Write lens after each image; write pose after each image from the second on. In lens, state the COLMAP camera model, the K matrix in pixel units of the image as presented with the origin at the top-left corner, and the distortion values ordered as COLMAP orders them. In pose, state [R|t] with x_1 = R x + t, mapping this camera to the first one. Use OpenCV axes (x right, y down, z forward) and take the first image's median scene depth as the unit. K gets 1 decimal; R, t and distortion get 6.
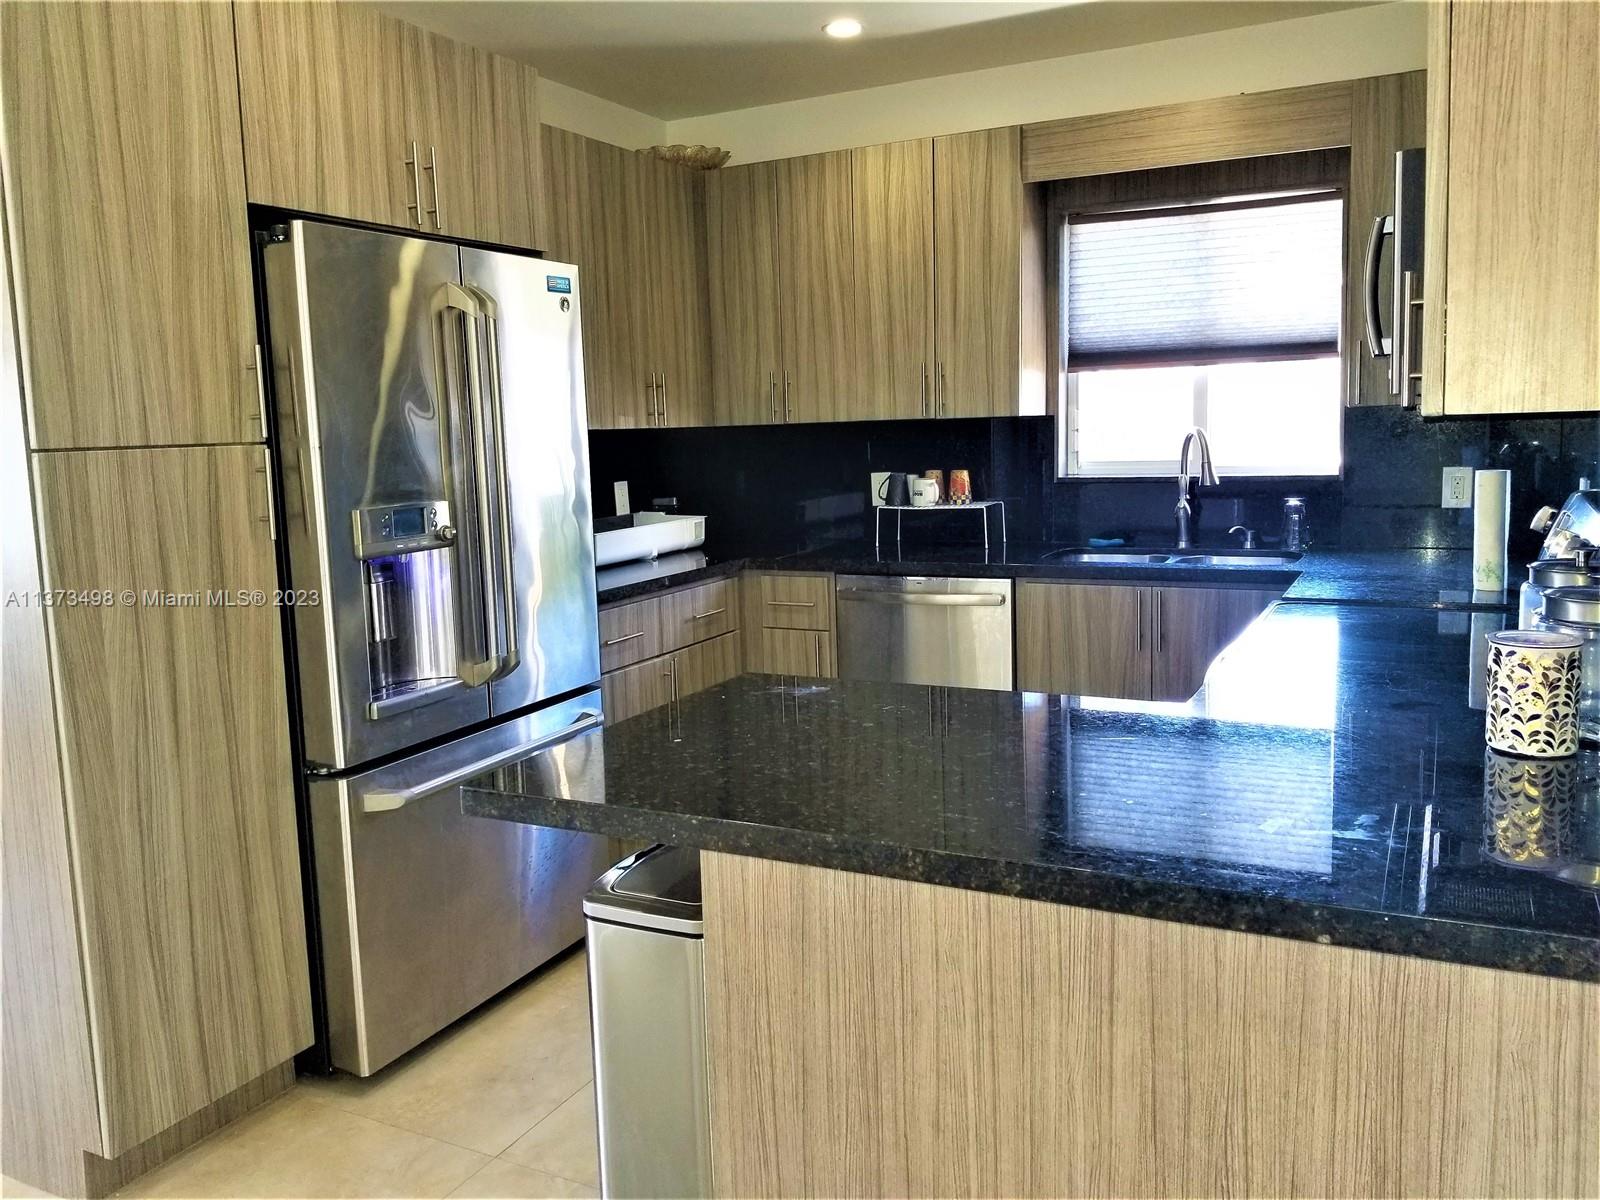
lens RADIAL K [[1255.9, 0, 780.8], [0, 1255.9, 567.9], [0, 0, 1]] dist [0.016991, -0.036517]
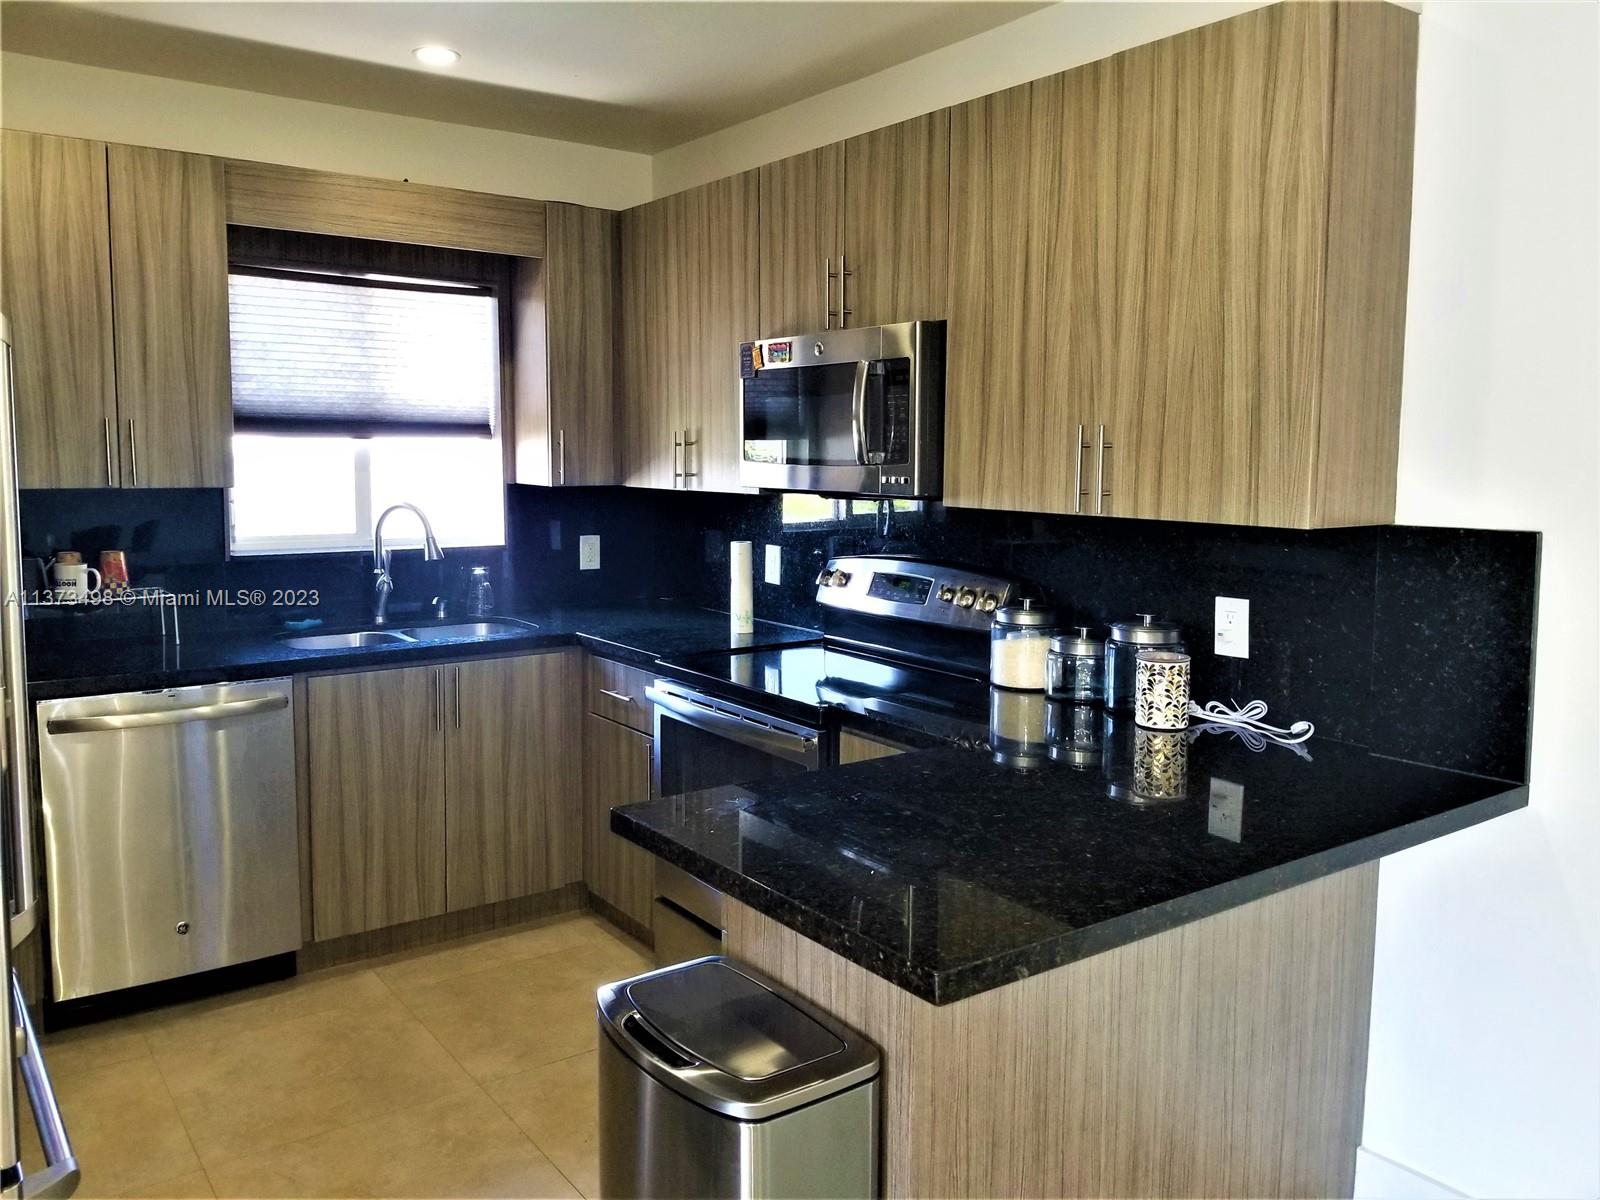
lens RADIAL K [[1255.9, 0, 780.2], [0, 1255.9, 549.5], [0, 0, 1]] dist [0.016991, -0.036517]
pose [[0.449268, -0.035265, 0.892701, -0.415329], [0.077210, 0.997015, 0.000529, -0.048931], [-0.890054, 0.068688, 0.450650, 0.270398]]
